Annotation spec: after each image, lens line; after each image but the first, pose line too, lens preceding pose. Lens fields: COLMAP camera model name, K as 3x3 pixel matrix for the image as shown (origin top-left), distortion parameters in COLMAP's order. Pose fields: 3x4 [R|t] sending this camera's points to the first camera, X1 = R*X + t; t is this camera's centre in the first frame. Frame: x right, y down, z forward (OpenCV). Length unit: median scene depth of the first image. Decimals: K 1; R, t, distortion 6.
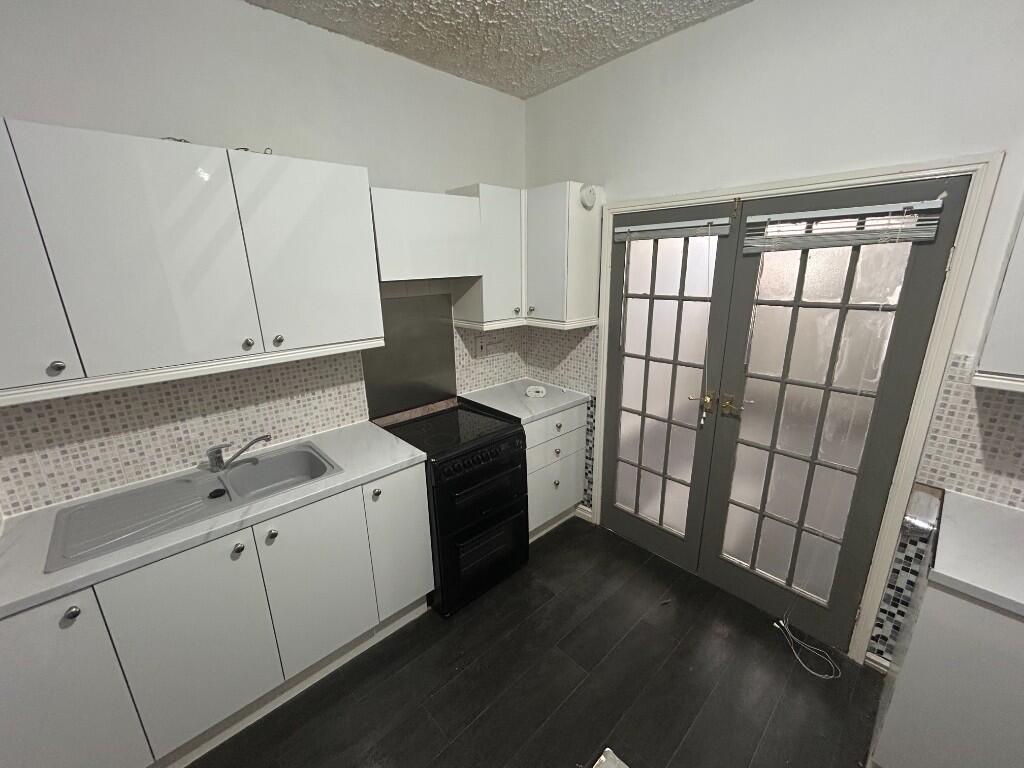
lens RADIAL K [[410.5, 0, 507.1], [0, 410.5, 383.6], [0, 0, 1]] dist [-0.002385, -0.000229]
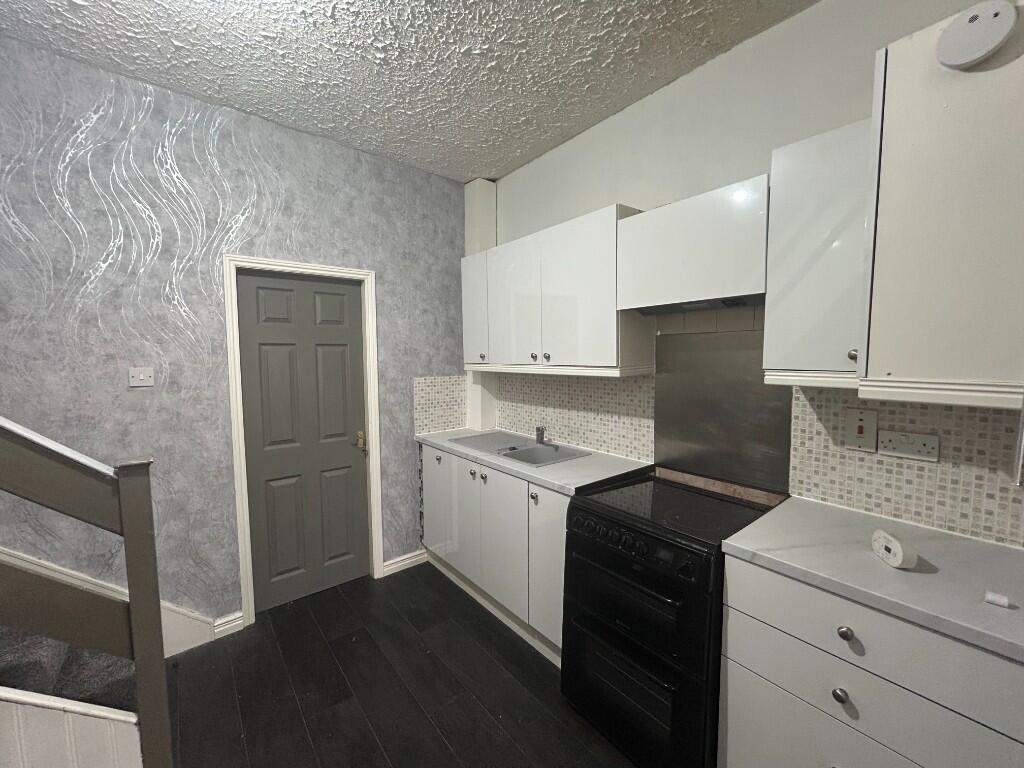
lens RADIAL K [[410.5, 0, 508.5], [0, 410.5, 383.3], [0, 0, 1]] dist [-0.002385, -0.000229]
pose [[-0.064027, 0.092842, -0.993620, 0.617506], [-0.271572, 0.956466, 0.106870, -0.100796], [0.960286, 0.276682, -0.036026, 0.728404]]
